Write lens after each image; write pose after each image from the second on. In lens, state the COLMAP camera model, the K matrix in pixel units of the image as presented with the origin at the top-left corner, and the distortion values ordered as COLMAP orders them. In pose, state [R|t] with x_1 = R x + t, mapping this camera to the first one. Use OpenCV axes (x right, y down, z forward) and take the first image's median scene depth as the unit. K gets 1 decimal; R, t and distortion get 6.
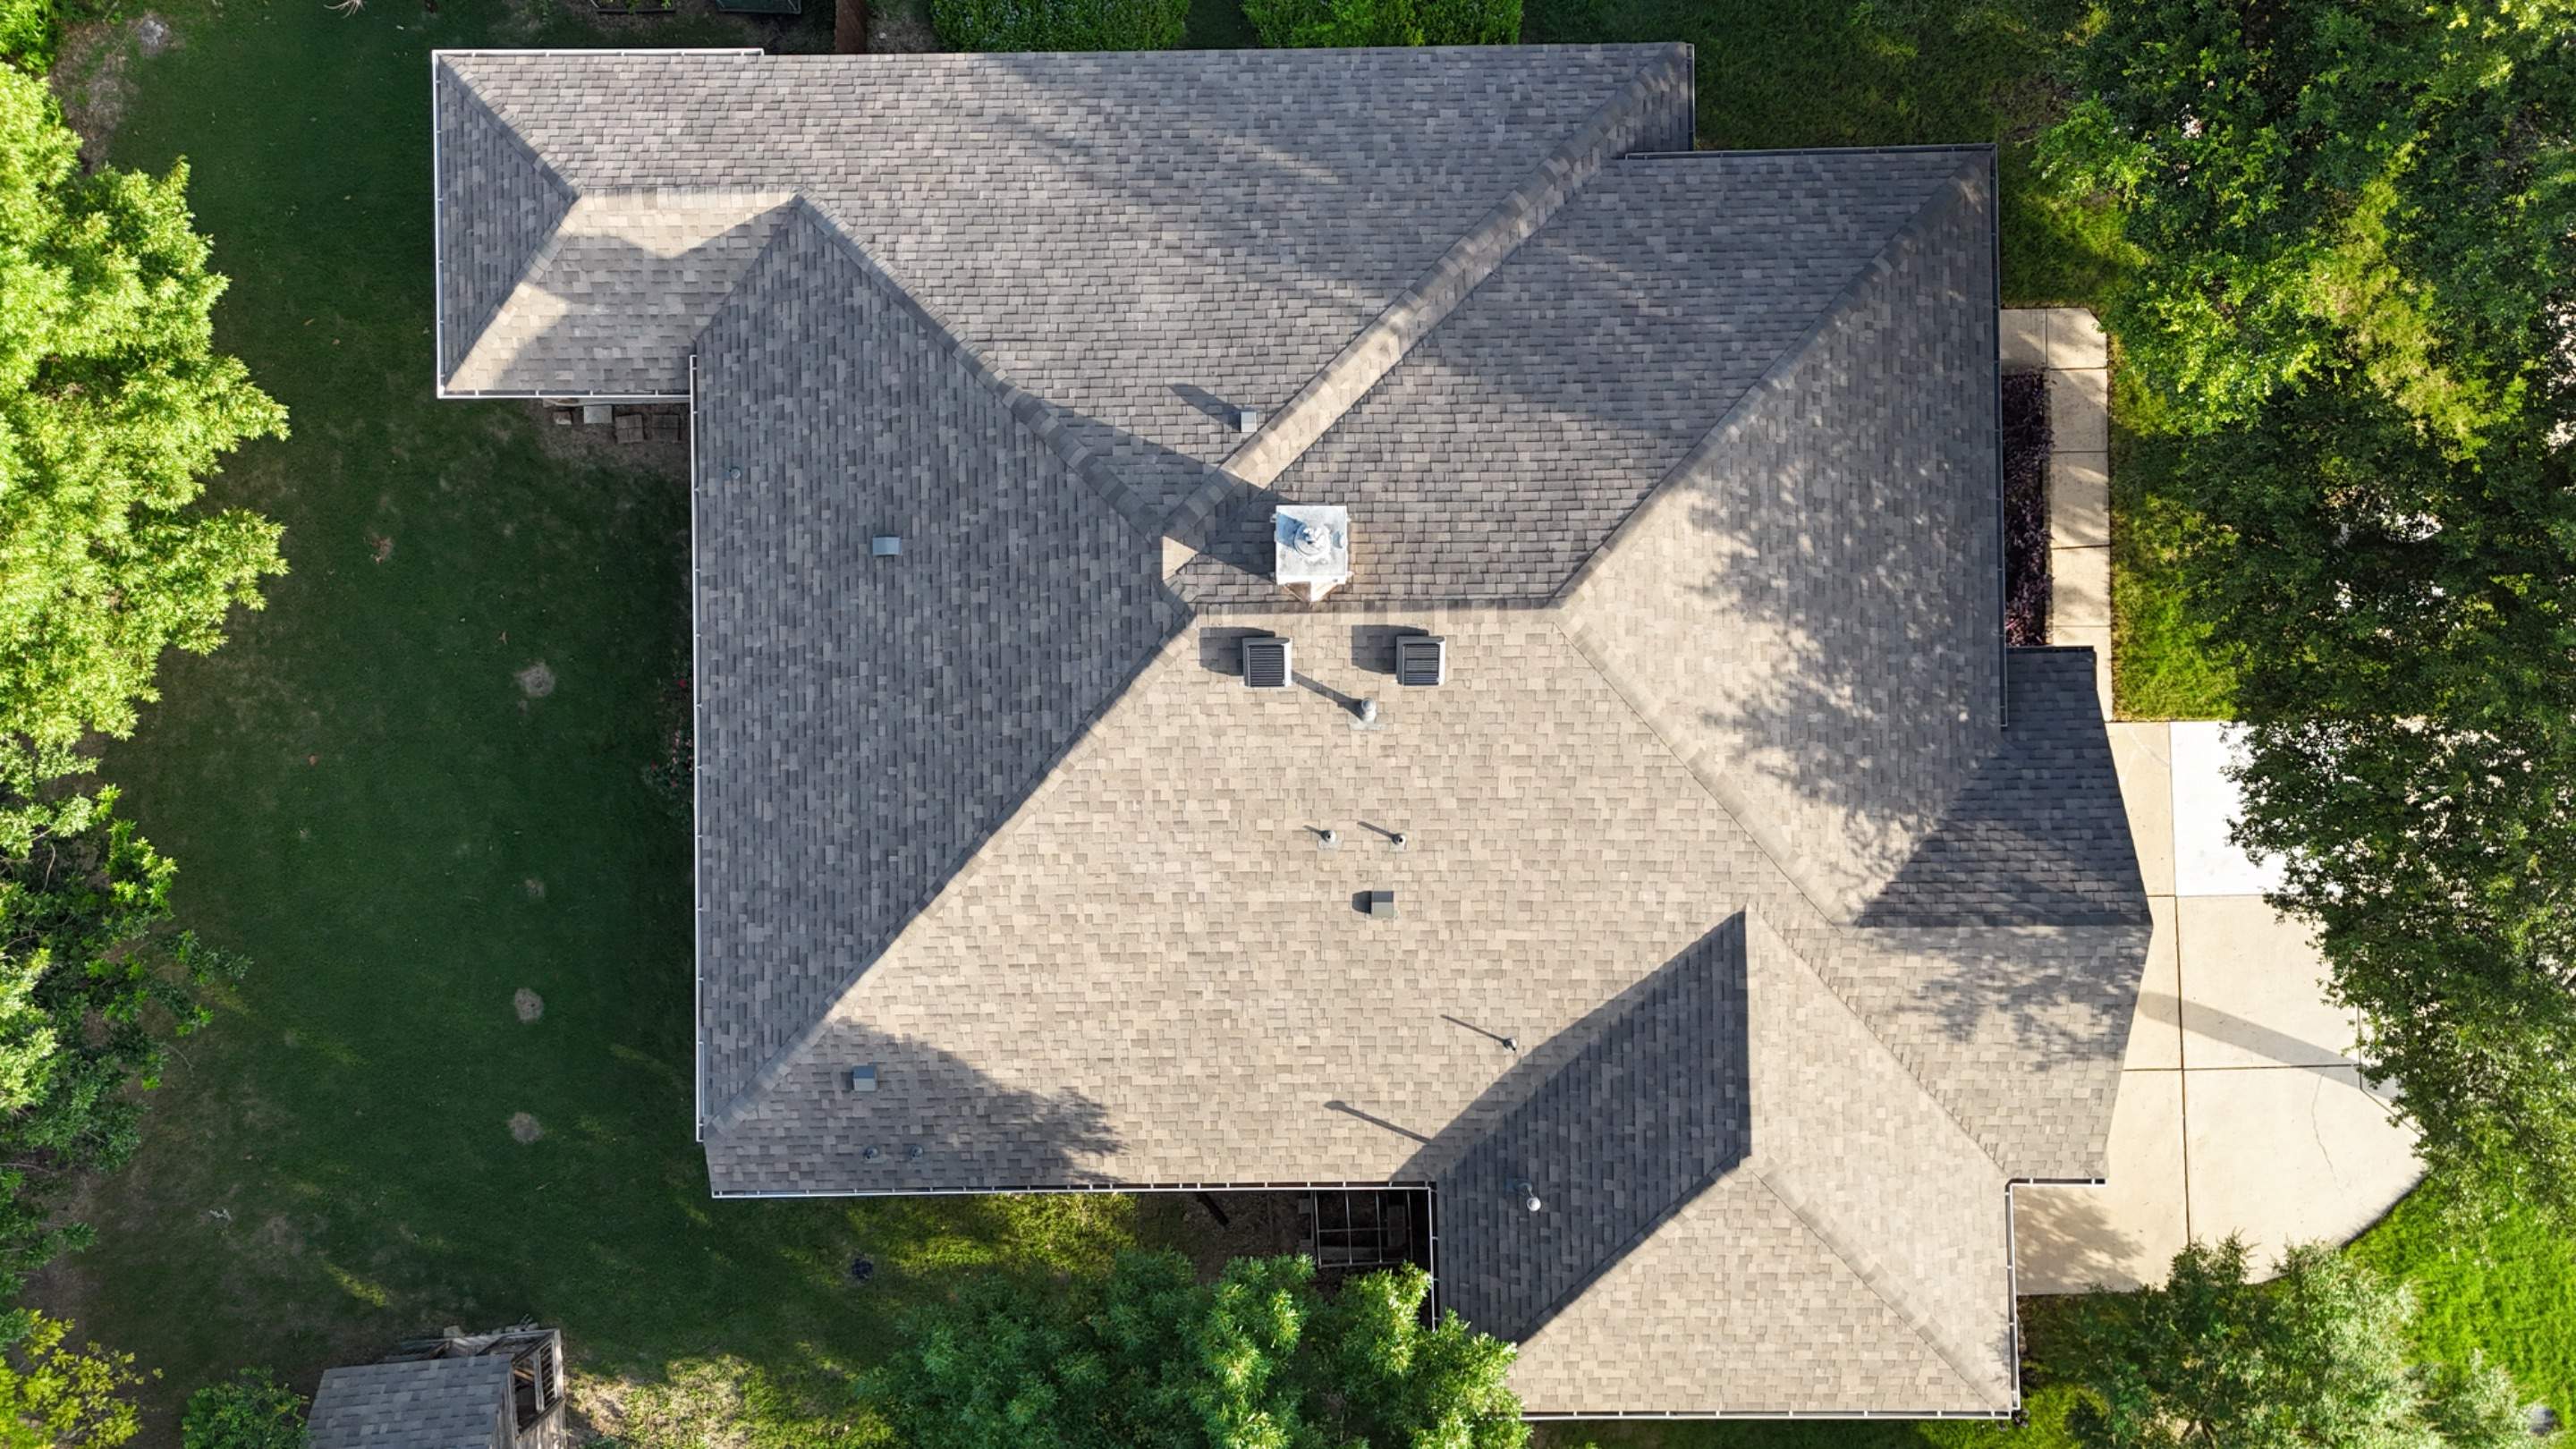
lens RADIAL K [[1948.5, 0, 1284.8], [0, 1948.5, 740.6], [0, 0, 1]] dist [0.086270, -0.097284]
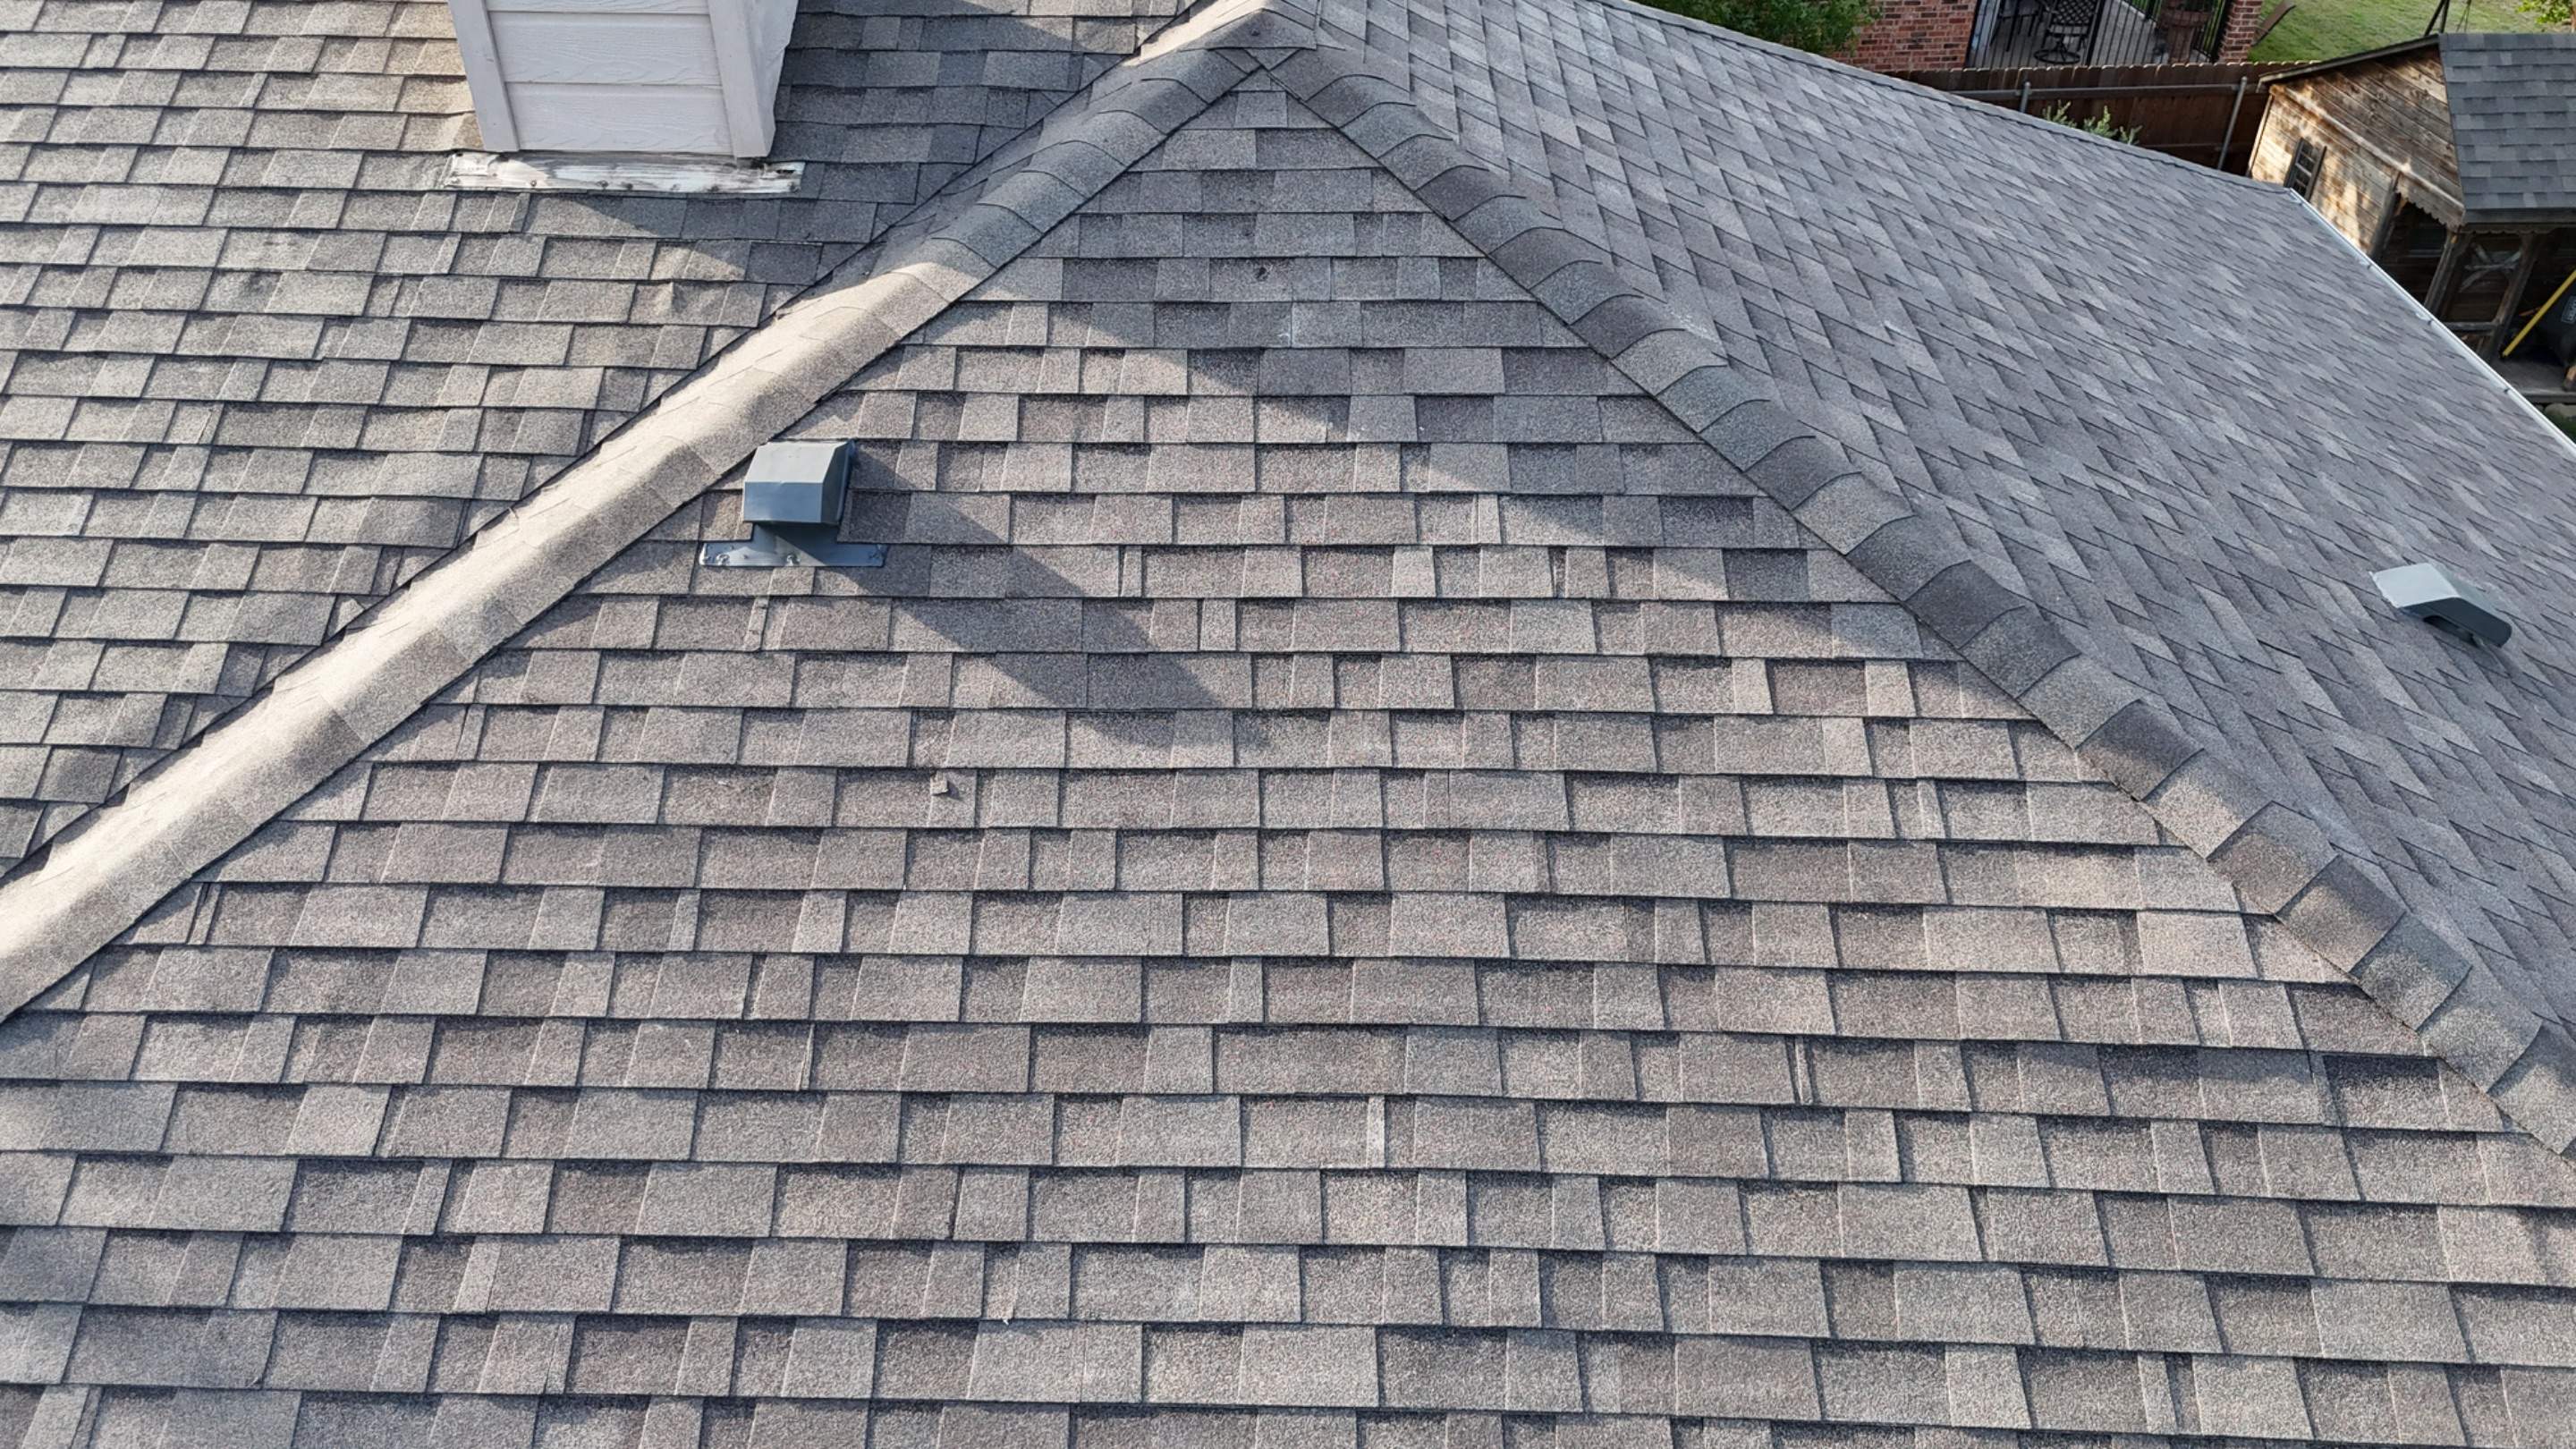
lens RADIAL K [[1901.1, 0, 1281.8], [0, 1901.1, 730.4], [0, 0, 1]] dist [0.075427, -0.078162]
pose [[-0.998326, -0.022170, 0.053427, -0.074457], [0.056584, -0.566015, 0.822451, -0.320864], [0.012007, 0.824097, 0.566321, 0.891091]]
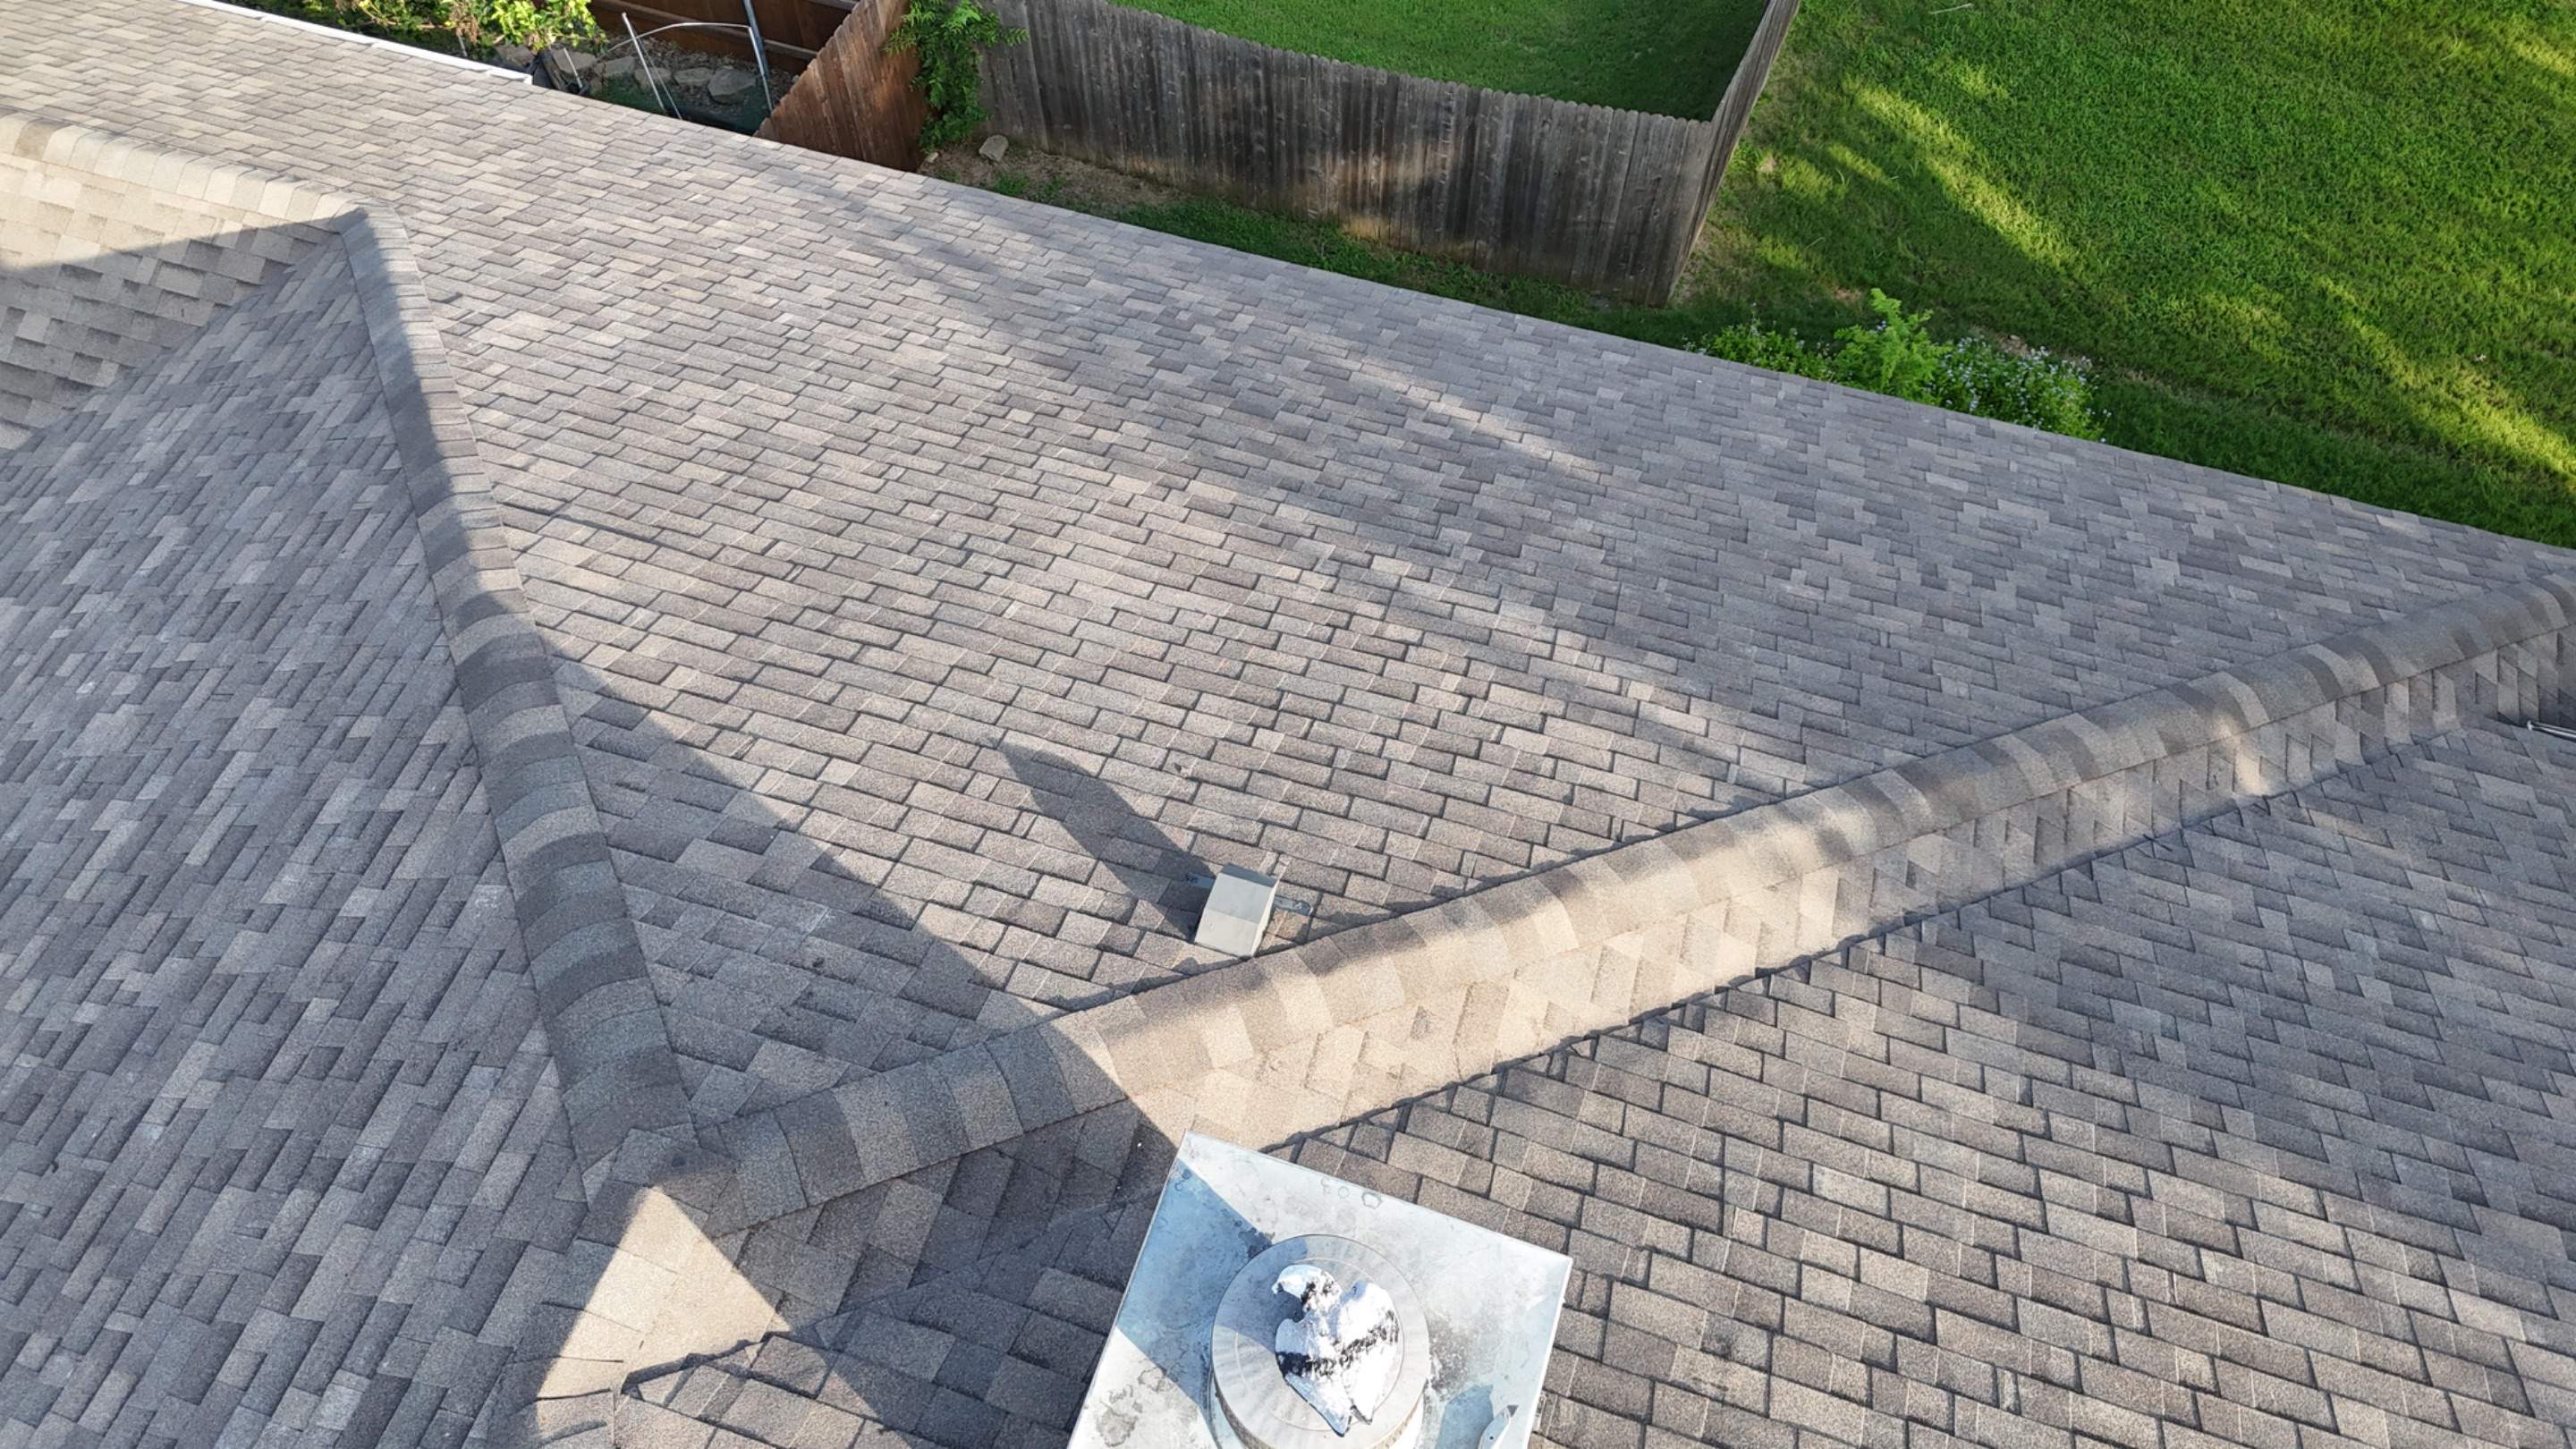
lens RADIAL K [[1893.6, 0, 1279.8], [0, 1893.6, 741.8], [0, 0, 1]] dist [0.082529, -0.089014]
pose [[0.949148, 0.271818, -0.158848, 0.019616], [-0.314795, 0.811895, -0.491661, -0.060671], [-0.004675, 0.516664, 0.856176, 0.756824]]
